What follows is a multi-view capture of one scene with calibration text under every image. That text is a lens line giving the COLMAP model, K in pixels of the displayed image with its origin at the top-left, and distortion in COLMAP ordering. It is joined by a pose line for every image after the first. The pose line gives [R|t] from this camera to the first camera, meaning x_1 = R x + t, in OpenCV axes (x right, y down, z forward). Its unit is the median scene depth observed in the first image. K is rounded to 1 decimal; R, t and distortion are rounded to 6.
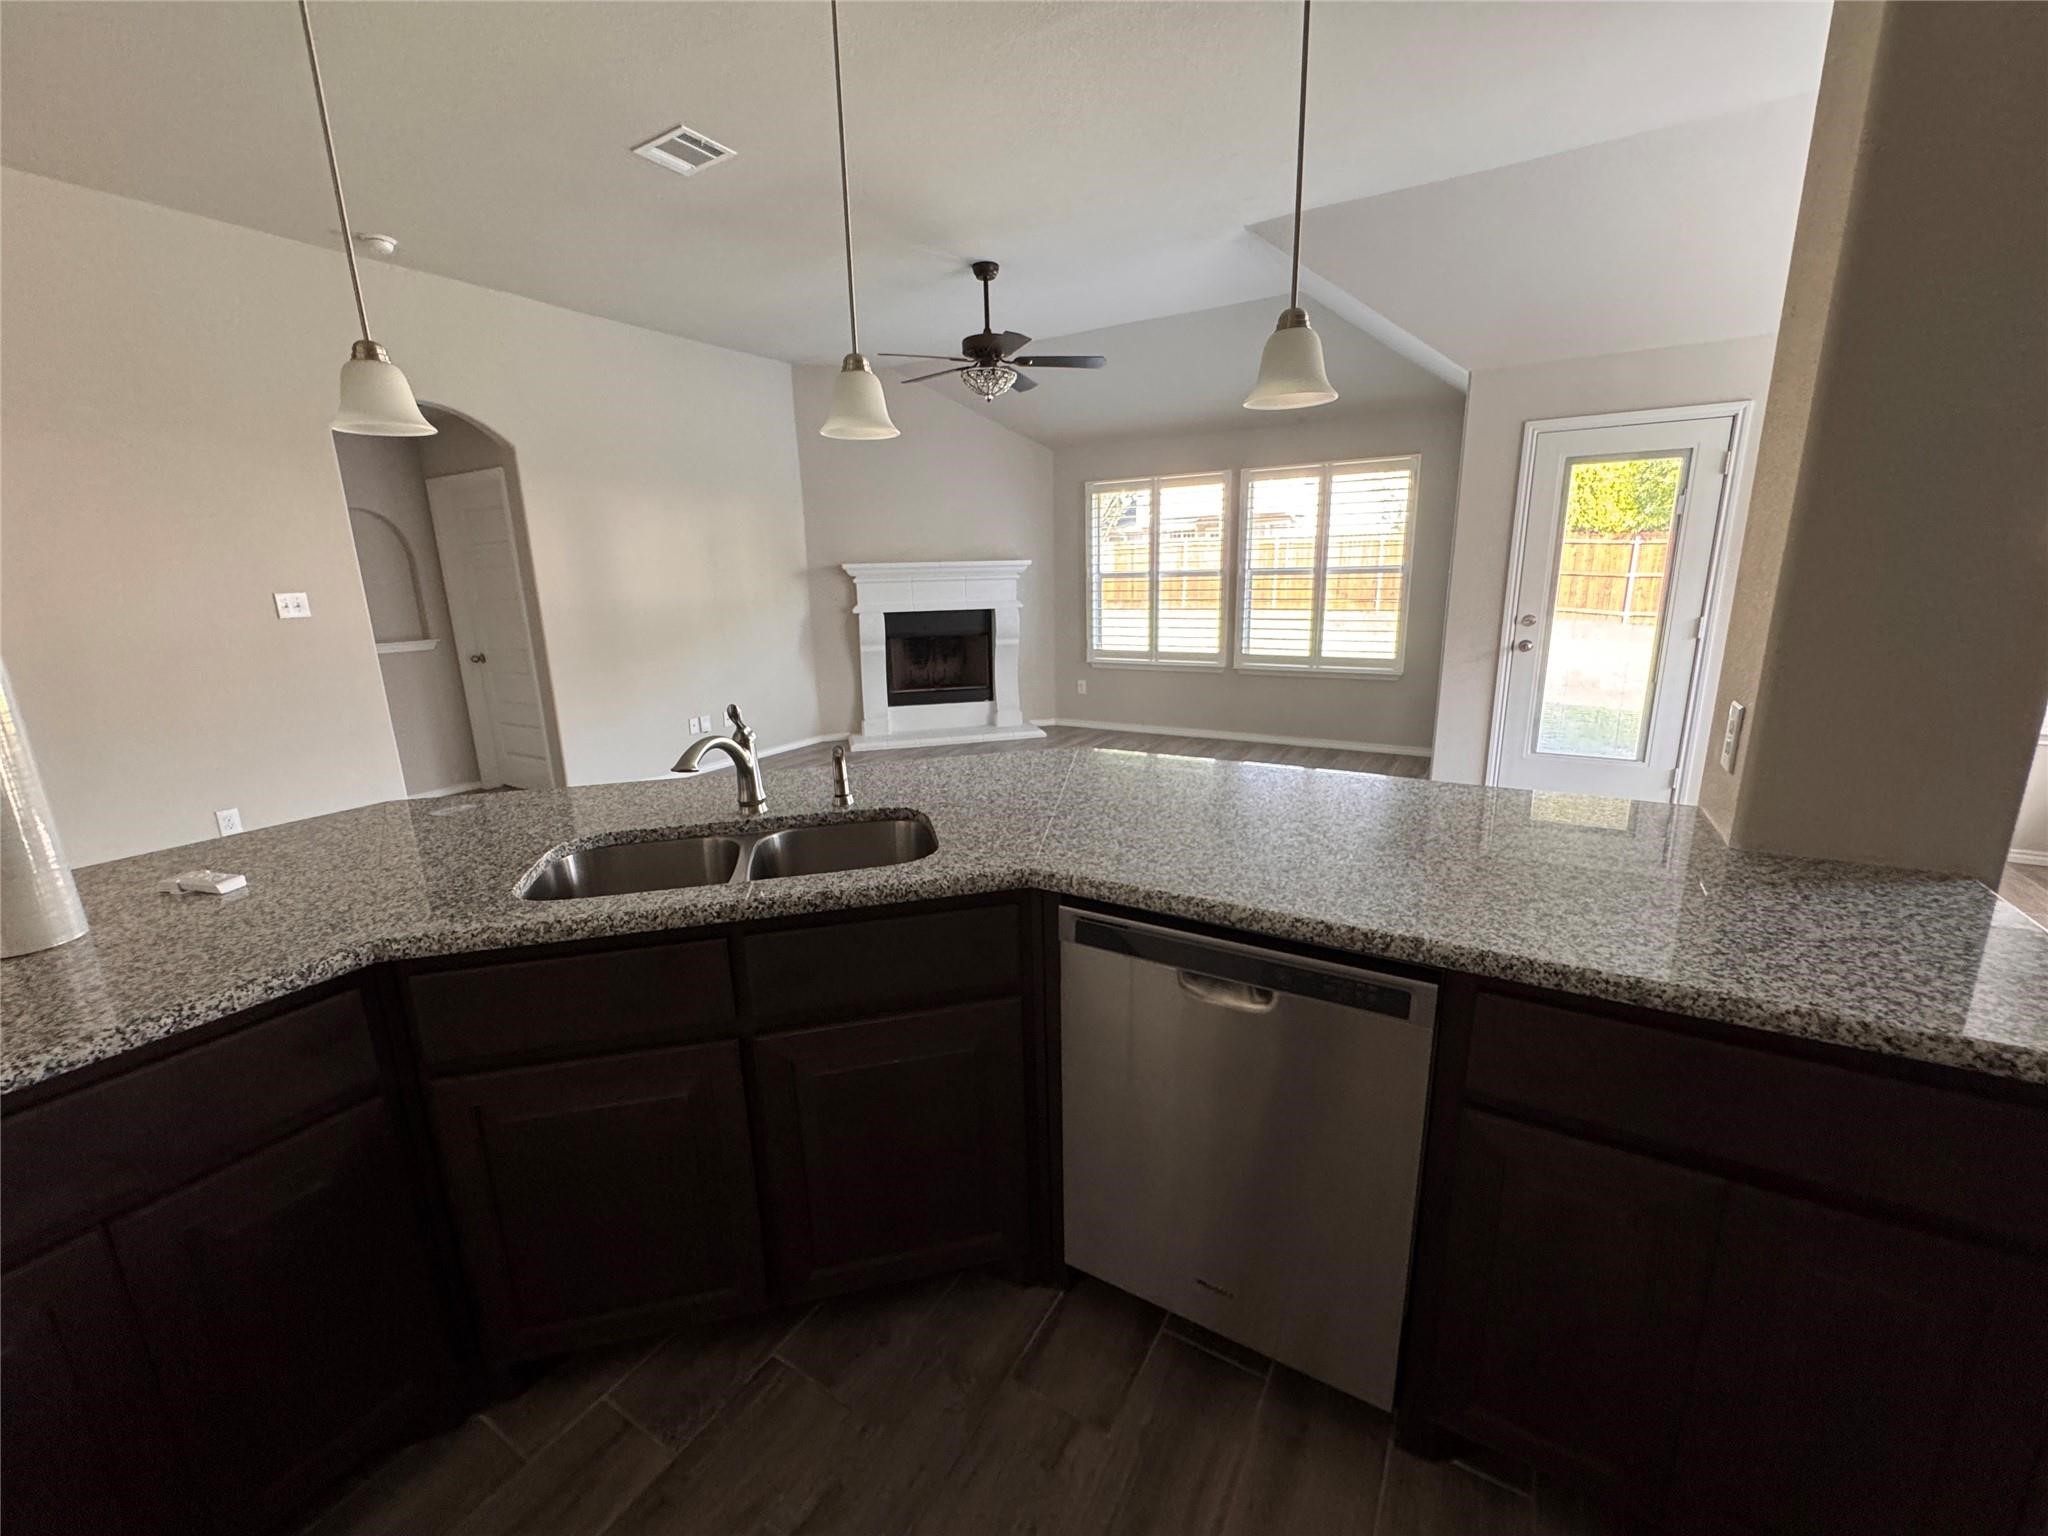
lens RADIAL K [[820.5, 0, 1029.7], [0, 820.5, 774.4], [0, 0, 1]] dist [-0.000218, 0.000015]
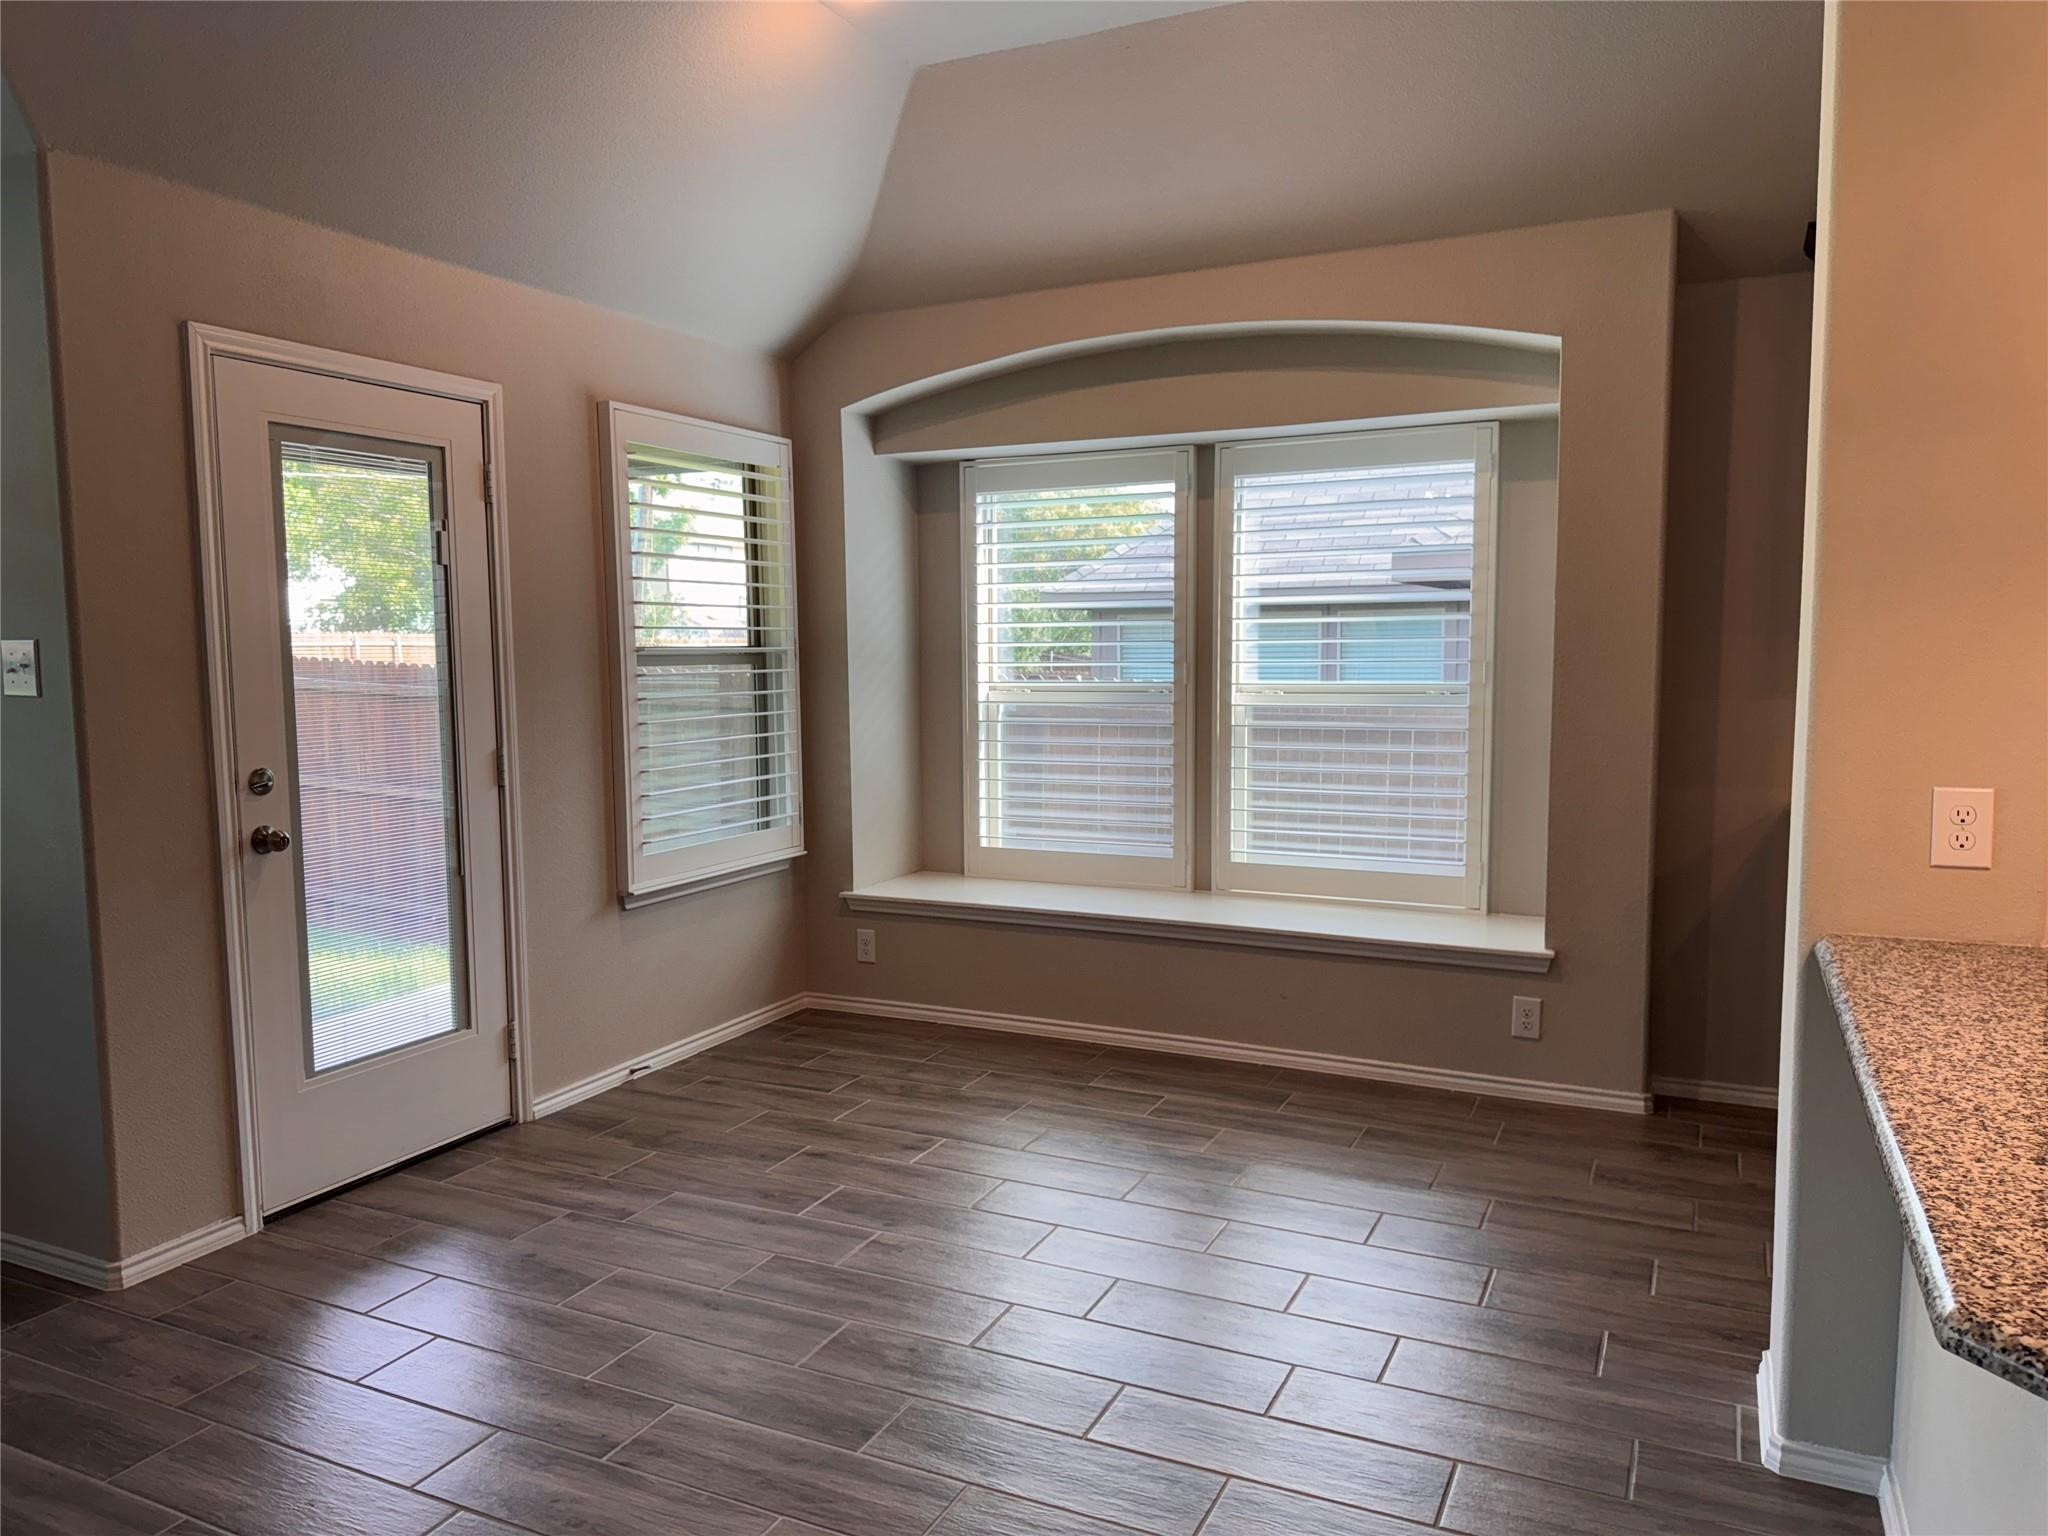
lens RADIAL K [[1449.3, 0, 1030.7], [0, 1449.3, 775.7], [0, 0, 1]] dist [0.031886, -0.001133]
pose [[-0.104216, -0.076615, 0.991599, -0.201631], [0.226965, 0.968887, 0.098713, -0.183067], [-0.968311, 0.235346, -0.083584, 0.701308]]
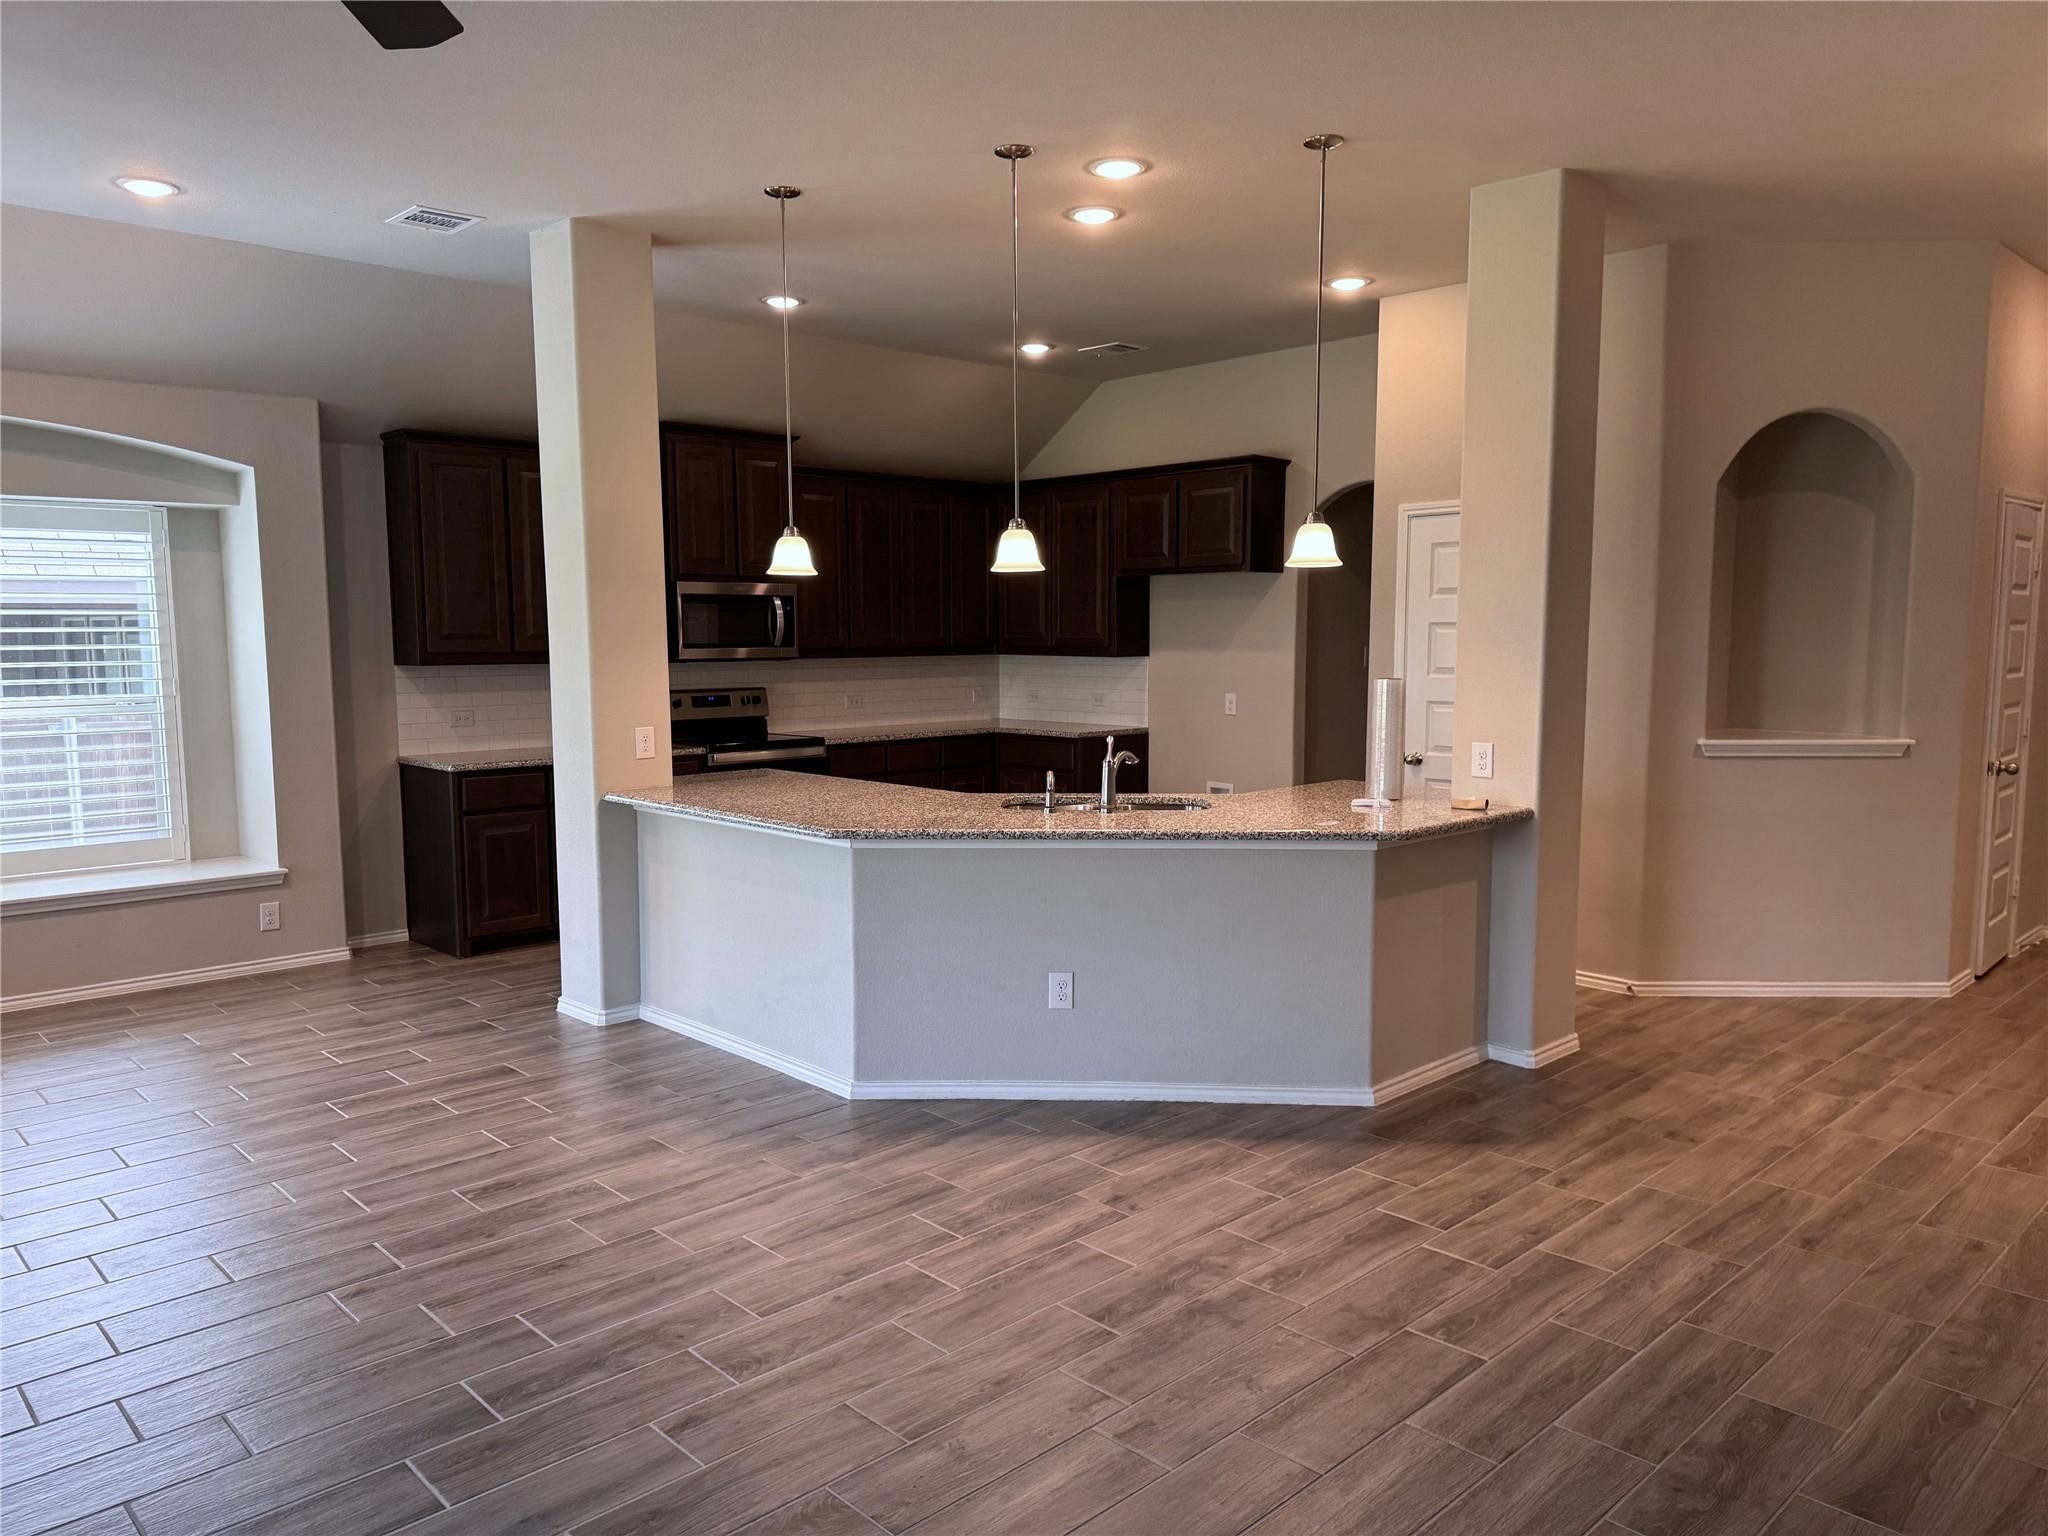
lens RADIAL K [[1449.3, 0, 1030.7], [0, 1449.3, 775.7], [0, 0, 1]] dist [0.031886, -0.001133]
pose [[-0.965504, -0.008729, 0.260244, -0.282459], [0.077123, 0.945008, 0.317823, -0.271507], [-0.248707, 0.326930, -0.911736, 1.008562]]
